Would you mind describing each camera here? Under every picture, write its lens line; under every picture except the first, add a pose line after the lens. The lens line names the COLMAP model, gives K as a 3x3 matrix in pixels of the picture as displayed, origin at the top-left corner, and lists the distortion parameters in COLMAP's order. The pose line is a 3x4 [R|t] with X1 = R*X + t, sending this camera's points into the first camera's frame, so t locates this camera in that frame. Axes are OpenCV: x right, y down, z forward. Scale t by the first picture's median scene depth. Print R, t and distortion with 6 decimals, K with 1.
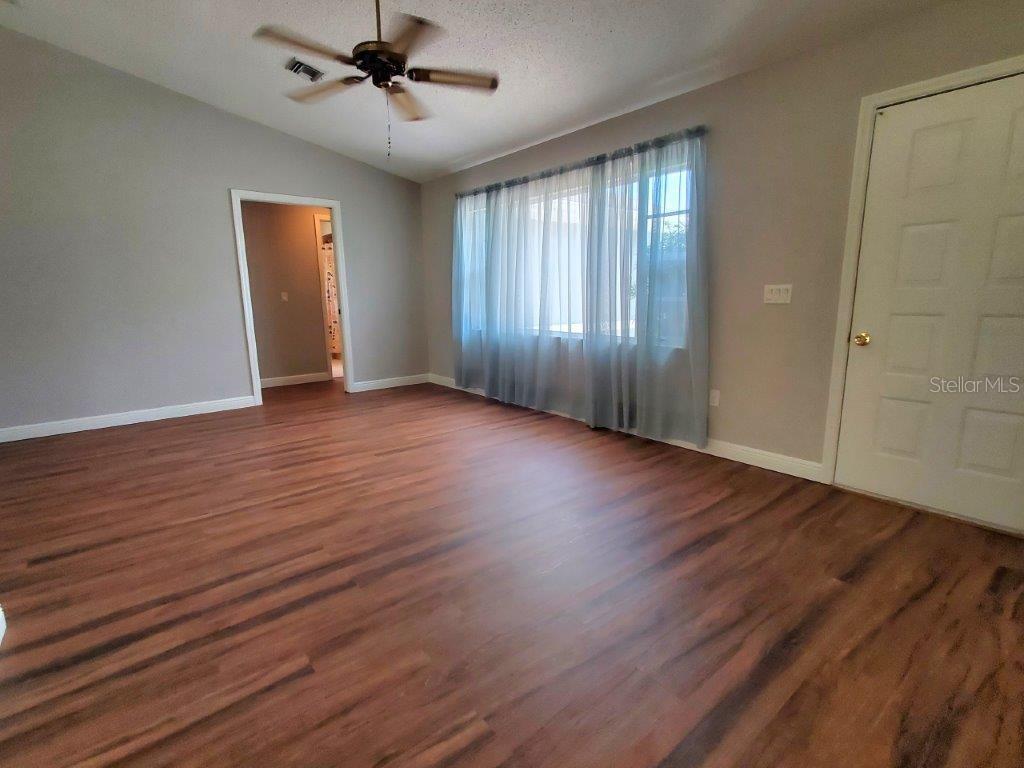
lens RADIAL K [[494.7, 0, 512.0], [0, 494.7, 384.0], [0, 0, 1]] dist [0.000731, 0.000211]
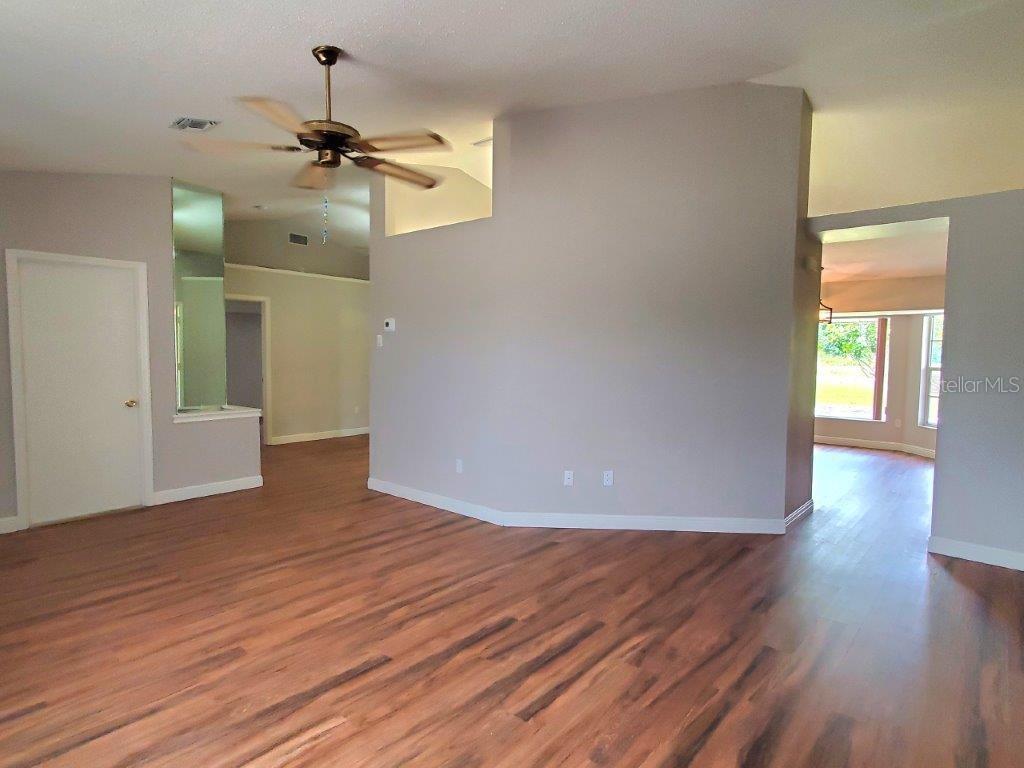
lens RADIAL K [[569.3, 0, 512.0], [0, 569.3, 387.1], [0, 0, 1]] dist [0.004414, 0.002679]
pose [[-0.984790, 0.014575, -0.173136, -0.361671], [-0.028610, 0.969271, 0.244328, -0.428507], [0.171377, 0.245565, -0.954111, 1.904623]]
